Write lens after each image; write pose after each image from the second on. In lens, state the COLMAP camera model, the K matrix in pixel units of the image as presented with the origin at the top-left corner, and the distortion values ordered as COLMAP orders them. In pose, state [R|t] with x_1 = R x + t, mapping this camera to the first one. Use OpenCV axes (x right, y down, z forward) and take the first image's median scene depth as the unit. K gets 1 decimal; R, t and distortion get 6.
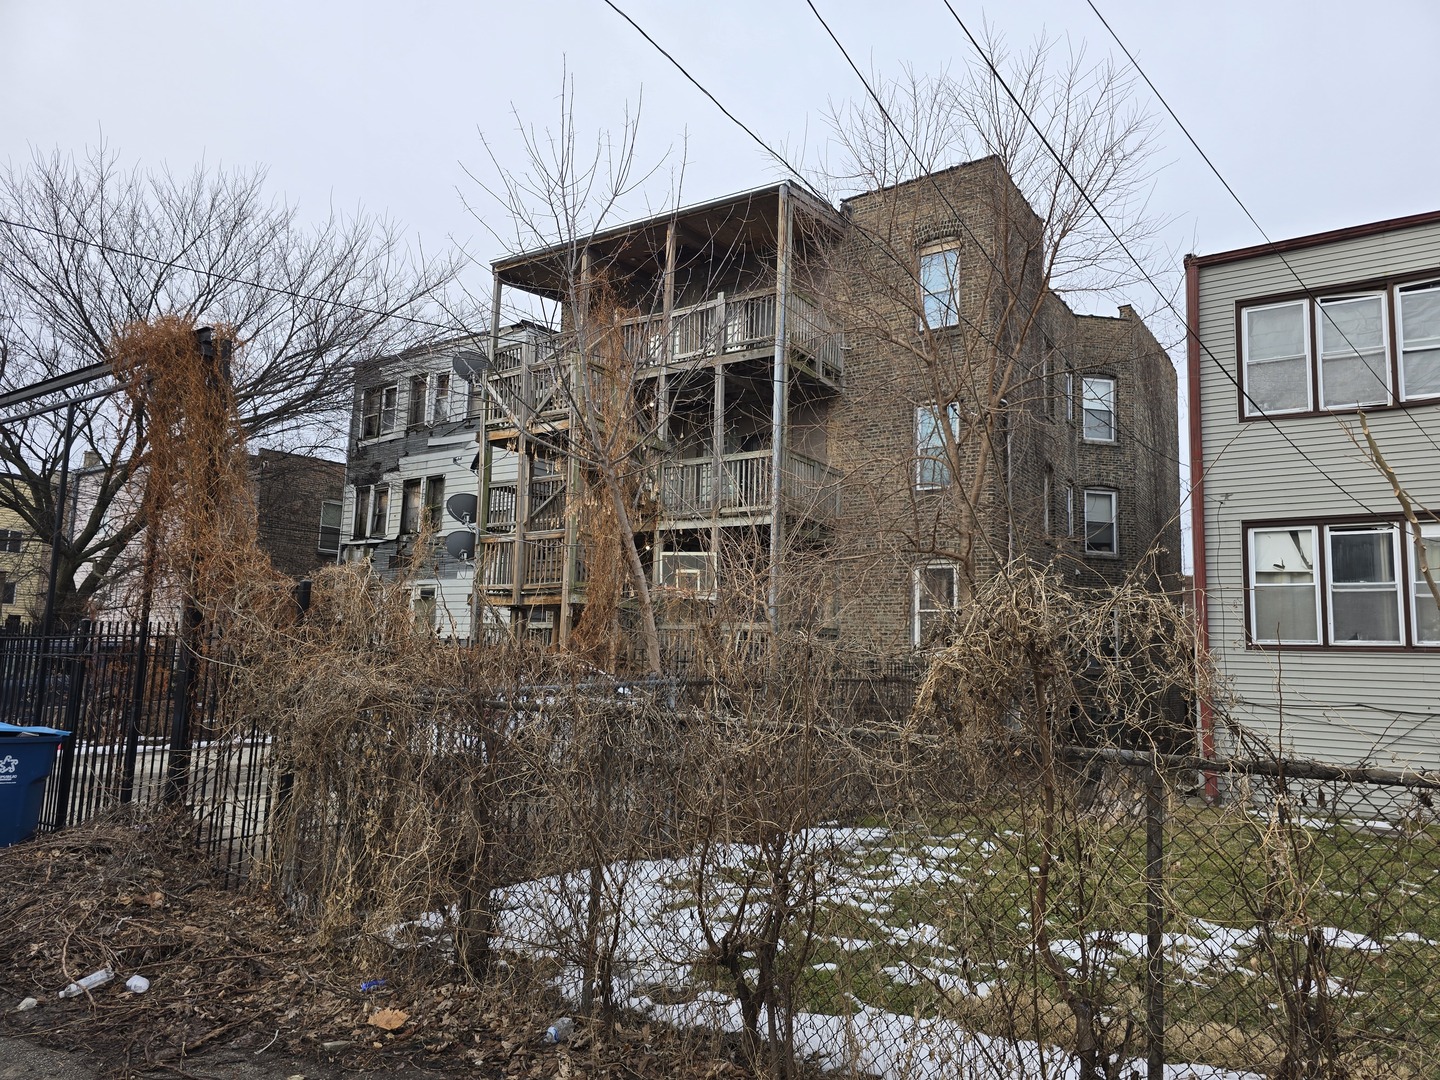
lens RADIAL K [[982.4, 0, 721.3], [0, 982.4, 541.5], [0, 0, 1]] dist [0.068902, -0.075280]
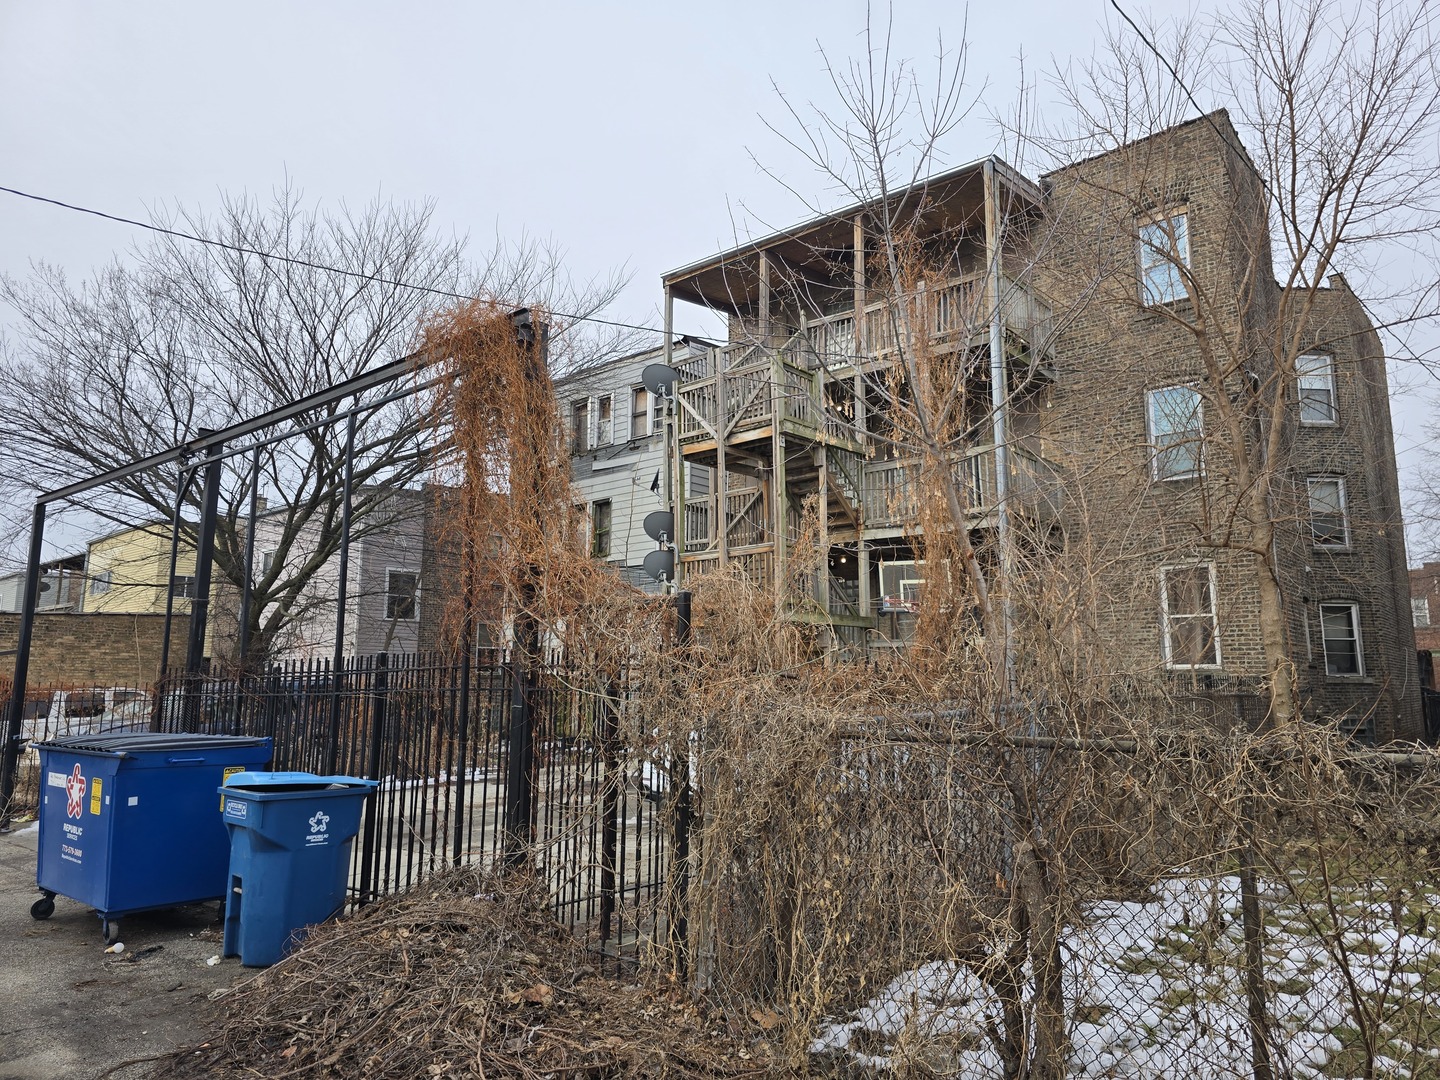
lens RADIAL K [[975.0, 0, 719.9], [0, 975.0, 525.1], [0, 0, 1]] dist [0.087084, -0.120865]
pose [[0.993425, -0.049070, -0.103432, -0.093192], [0.044944, 0.998112, -0.041851, 0.006057], [0.105290, 0.036927, 0.993756, 0.060060]]
